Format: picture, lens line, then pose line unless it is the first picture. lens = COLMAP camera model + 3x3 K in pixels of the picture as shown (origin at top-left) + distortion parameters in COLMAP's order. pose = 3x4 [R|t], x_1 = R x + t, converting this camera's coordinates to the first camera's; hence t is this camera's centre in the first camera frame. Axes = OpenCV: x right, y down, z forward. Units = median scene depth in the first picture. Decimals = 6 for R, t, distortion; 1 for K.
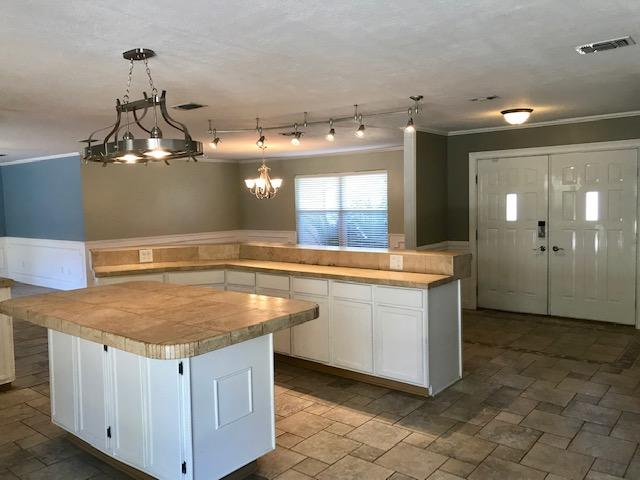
lens RADIAL K [[522.7, 0, 316.8], [0, 522.7, 240.9], [0, 0, 1]] dist [0.046521, -0.049913]
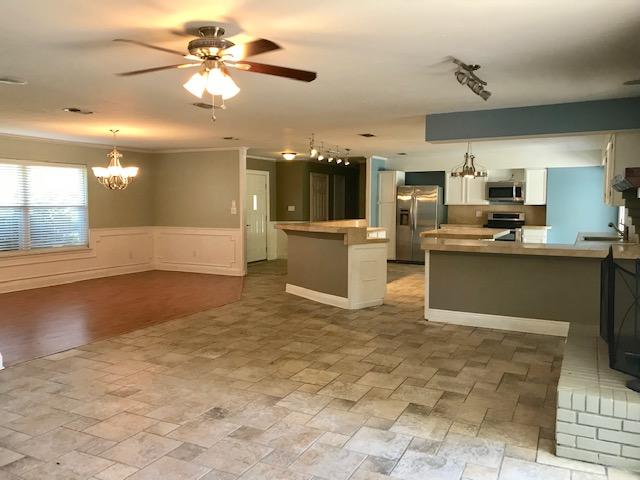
lens RADIAL K [[522.7, 0, 321.9], [0, 522.7, 237.5], [0, 0, 1]] dist [0.046521, -0.049913]
pose [[-0.209298, -0.044768, 0.976827, -1.496820], [0.080622, 0.994760, 0.062865, -0.039610], [-0.974523, 0.091912, -0.204592, 1.219920]]
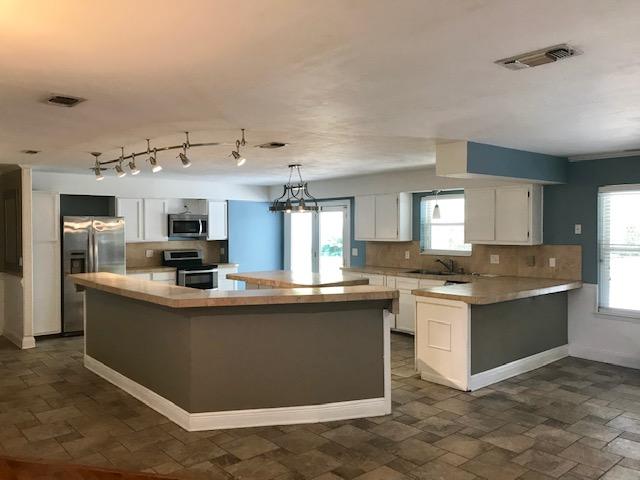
lens RADIAL K [[522.7, 0, 315.5], [0, 522.7, 240.7], [0, 0, 1]] dist [0.046521, -0.049913]
pose [[-0.983563, 0.020928, 0.179347, -0.415142], [0.039681, 0.994031, 0.101626, -0.134952], [-0.176150, 0.107072, -0.978523, 1.679622]]
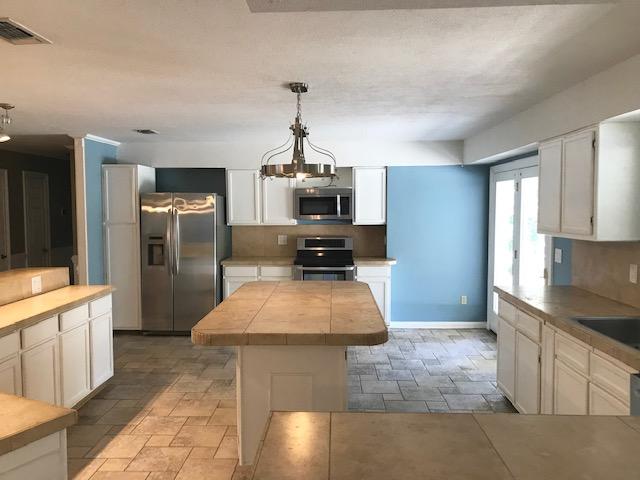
lens RADIAL K [[522.7, 0, 319.2], [0, 522.7, 238.3], [0, 0, 1]] dist [0.046521, -0.049913]
pose [[-0.606478, -0.027827, 0.794613, -0.673548], [0.079625, 0.992238, 0.095521, -0.068499], [-0.791103, 0.121203, -0.599555, 0.877284]]
